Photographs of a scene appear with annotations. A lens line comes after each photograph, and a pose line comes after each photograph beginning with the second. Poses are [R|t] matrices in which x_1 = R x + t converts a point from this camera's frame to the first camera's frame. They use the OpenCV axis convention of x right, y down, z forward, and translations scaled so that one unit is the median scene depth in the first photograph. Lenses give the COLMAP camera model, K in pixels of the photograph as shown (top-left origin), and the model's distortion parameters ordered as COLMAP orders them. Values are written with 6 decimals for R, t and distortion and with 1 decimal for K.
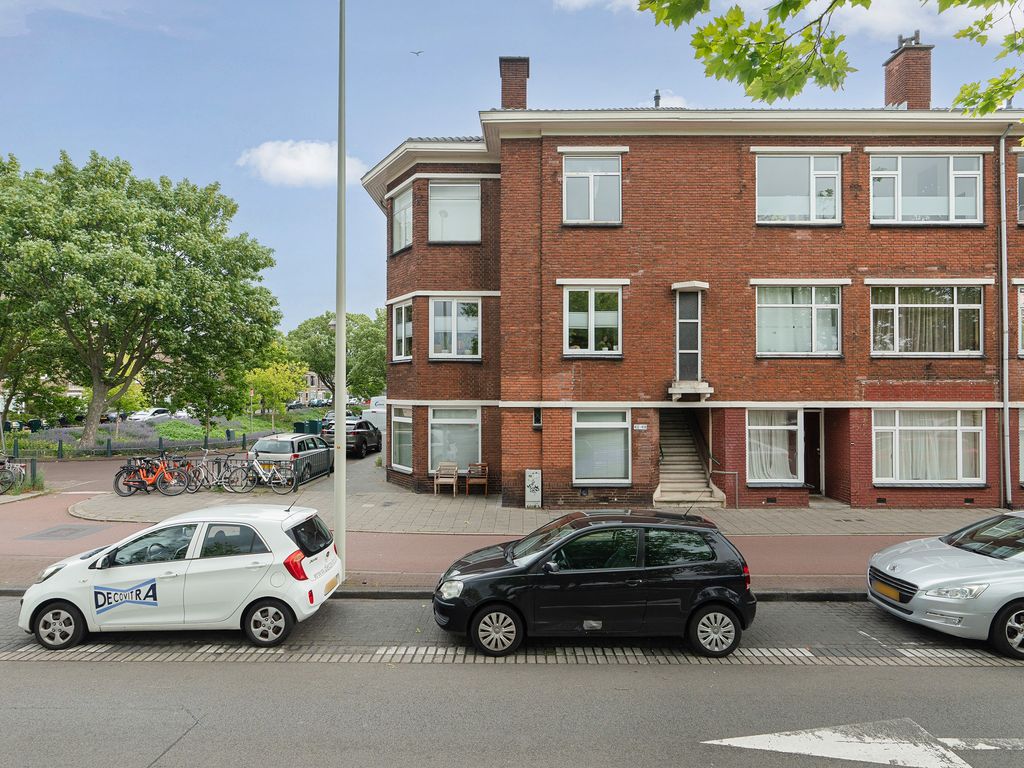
lens RADIAL K [[522.3, 0, 488.4], [0, 522.3, 389.8], [0, 0, 1]] dist [0.000770, -0.000376]
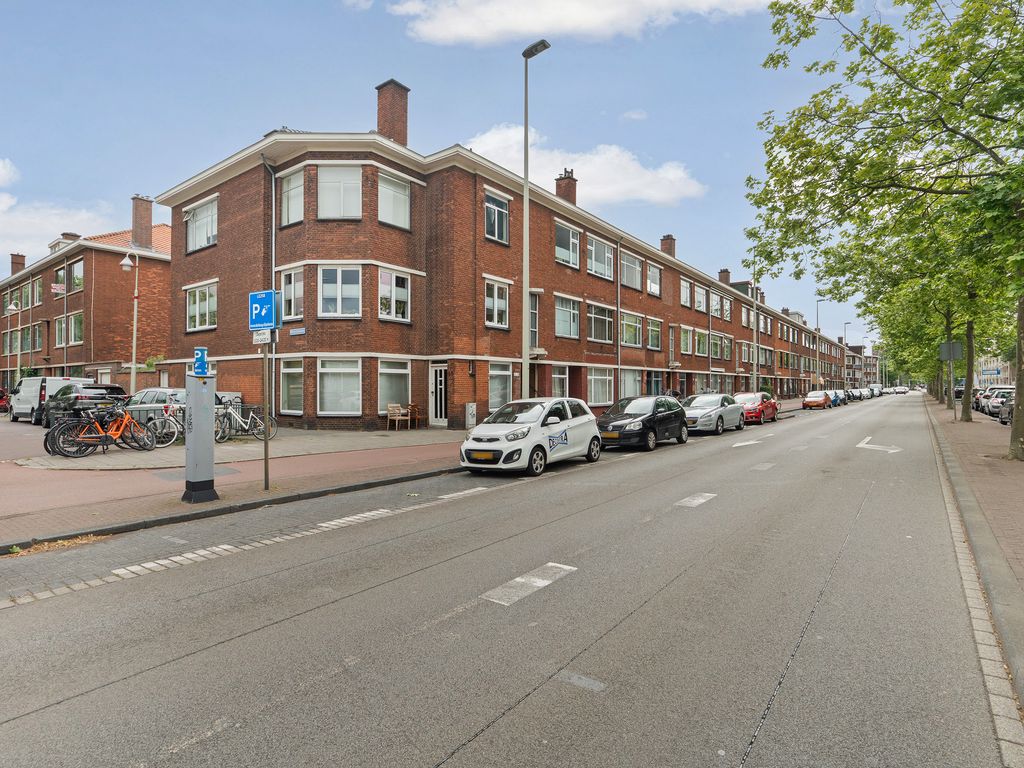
lens RADIAL K [[536.1, 0, 489.5], [0, 536.1, 380.2], [0, 0, 1]] dist [-0.002472, 0.000068]
pose [[0.623216, 0.010675, 0.781977, -1.048868], [-0.010460, 0.999931, -0.005314, 0.098982], [-0.781980, -0.004868, 0.623285, 0.038216]]
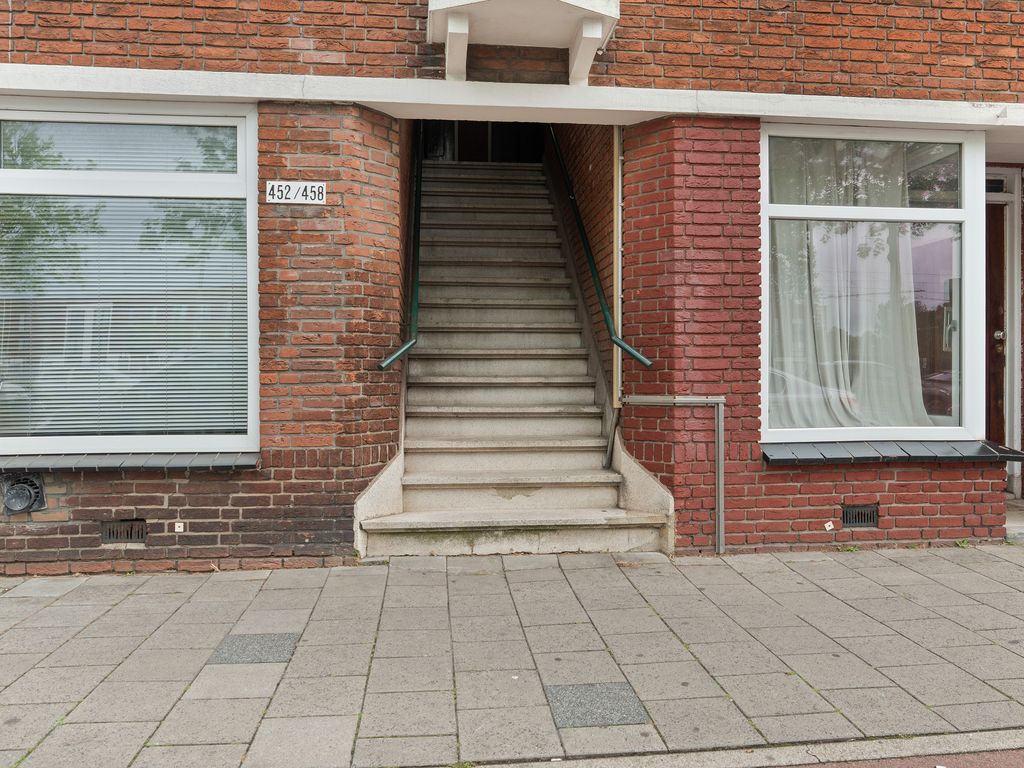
lens RADIAL K [[721.9, 0, 514.1], [0, 721.9, 386.9], [0, 0, 1]] dist [-0.003097, -0.001174]
pose [[0.992969, -0.000343, 0.118375, 0.345809], [-0.001981, 0.999808, 0.019510, 0.146318], [-0.118359, -0.019607, 0.992777, 0.691922]]
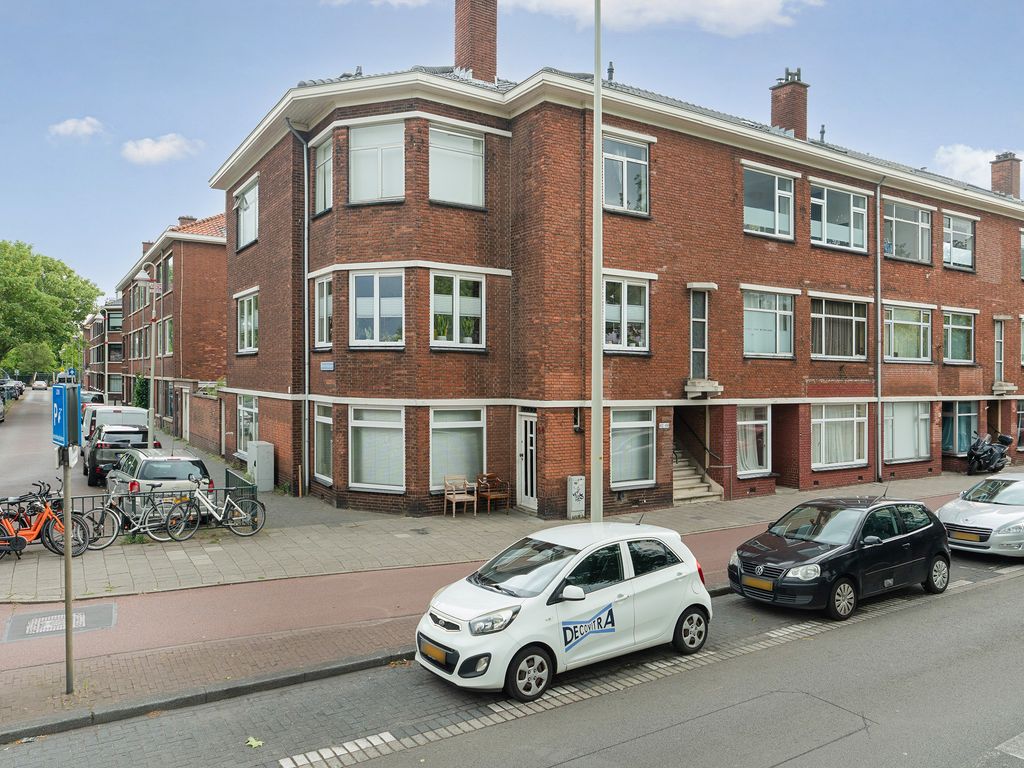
lens RADIAL K [[740.7, 0, 487.8], [0, 740.7, 373.7], [0, 0, 1]] dist [-0.006757, -0.003893]
pose [[0.847286, 0.008939, 0.531062, -0.731134], [-0.011264, 0.999936, 0.001141, -0.024331], [-0.531018, -0.006948, 0.847332, -0.003777]]
